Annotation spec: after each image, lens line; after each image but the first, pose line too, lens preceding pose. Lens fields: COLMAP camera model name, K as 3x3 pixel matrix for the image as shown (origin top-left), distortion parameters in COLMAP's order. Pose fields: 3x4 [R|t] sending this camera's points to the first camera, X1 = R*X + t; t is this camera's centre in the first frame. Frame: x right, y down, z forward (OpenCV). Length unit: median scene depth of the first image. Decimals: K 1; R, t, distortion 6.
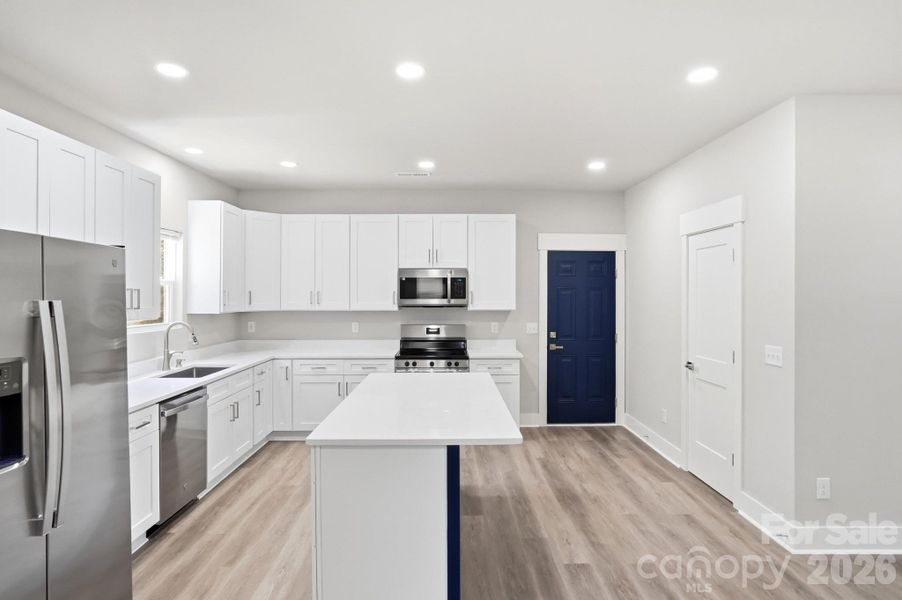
lens RADIAL K [[508.8, 0, 452.2], [0, 508.8, 293.5], [0, 0, 1]] dist [-0.051724, 0.000353]
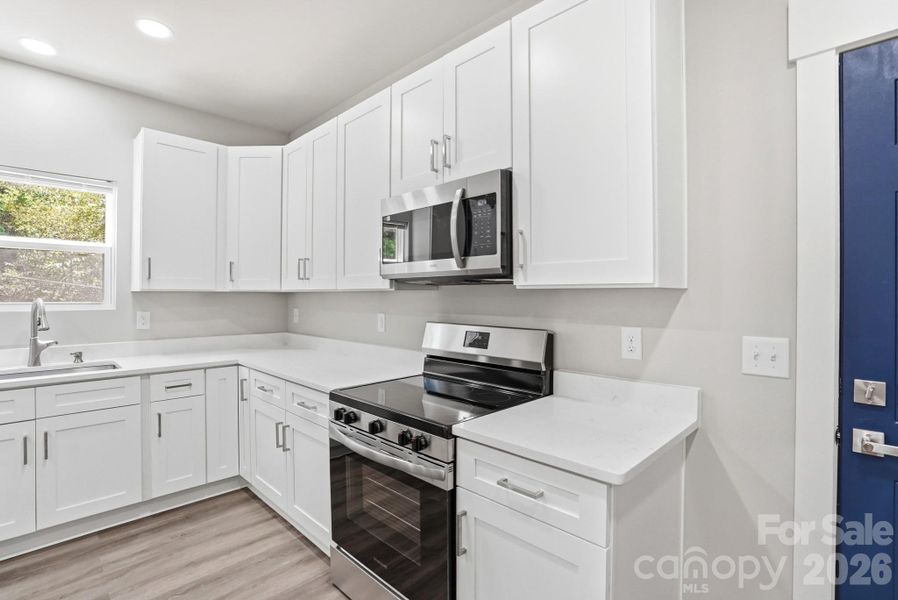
lens RADIAL K [[433.1, 0, 446.9], [0, 433.1, 294.4], [0, 0, 1]] dist [-0.020636, 0.000494]
pose [[0.702531, 0.001396, -0.711652, 0.219014], [-0.001248, 0.999999, 0.000730, 0.038412], [0.711653, 0.000376, 0.702532, 0.783022]]
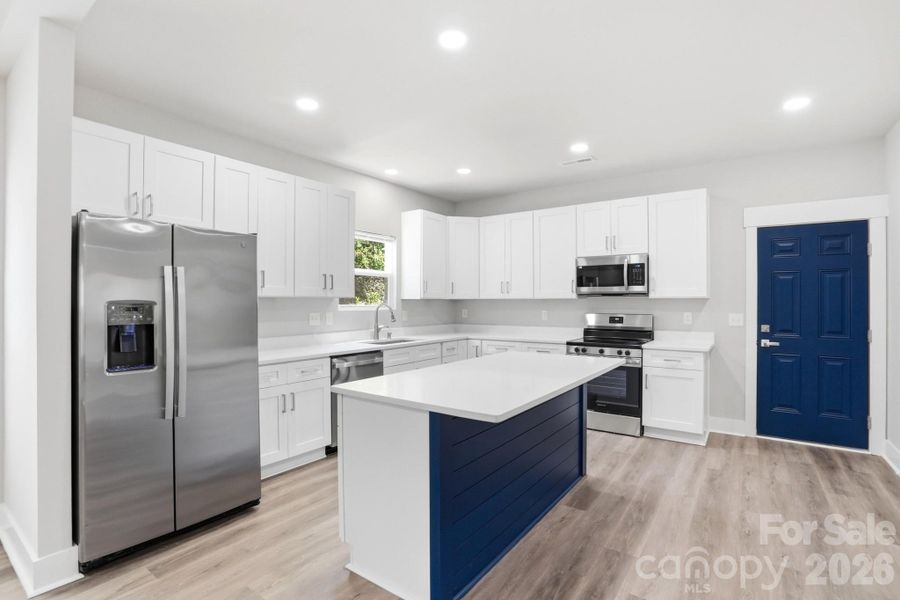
lens RADIAL K [[428.0, 0, 454.7], [0, 428.0, 302.7], [0, 0, 1]] dist [-0.021312, 0.000696]
pose [[0.812230, 0.001899, -0.583334, 0.206475], [0.000639, 0.999991, 0.004145, 0.039317], [0.583337, -0.003739, 0.812222, 0.155800]]
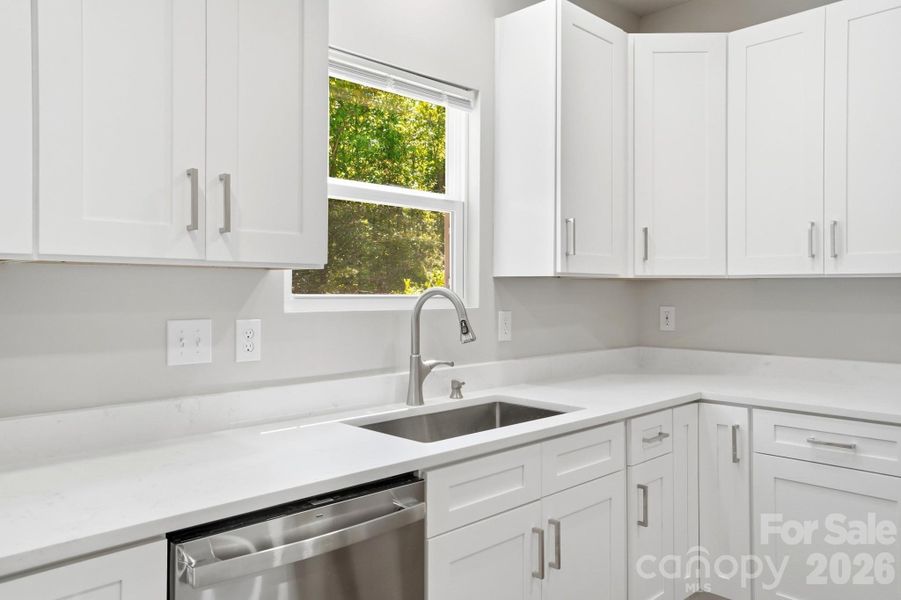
lens RADIAL K [[669.5, 0, 460.3], [0, 669.5, 282.5], [0, 0, 1]] dist [0.037628, 0.002024]
pose [[0.702513, -0.003948, -0.711660, -0.114953], [-0.002629, 0.999963, -0.008142, 0.044017], [0.711666, 0.007591, 0.702477, 0.498559]]
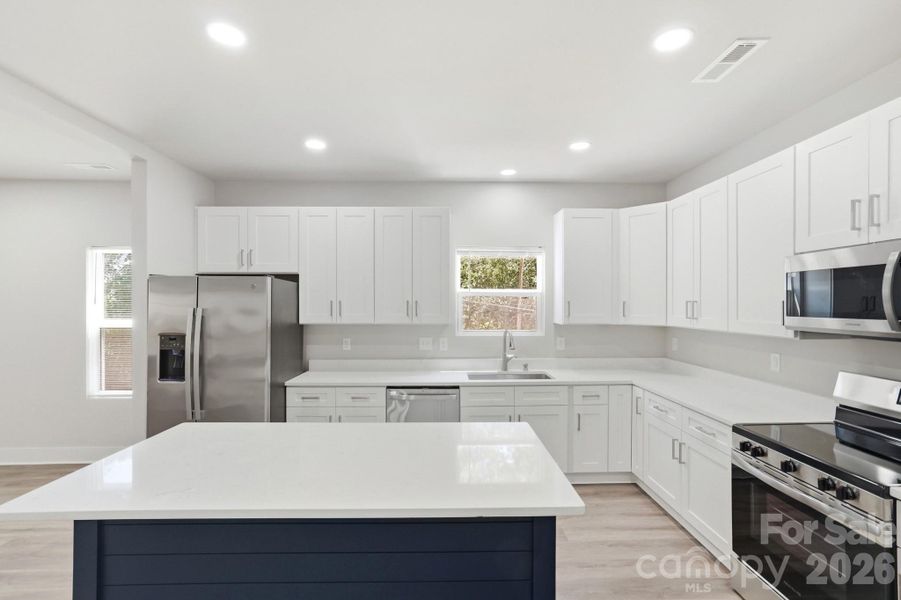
lens RADIAL K [[414.4, 0, 453.5], [0, 414.4, 305.4], [0, 0, 1]] dist [-0.031400, 0.020752]
pose [[0.020390, 0.004712, -0.999781, 0.295799], [0.001572, 0.999988, 0.004745, -0.001389], [0.999791, -0.001669, 0.020382, 0.681069]]
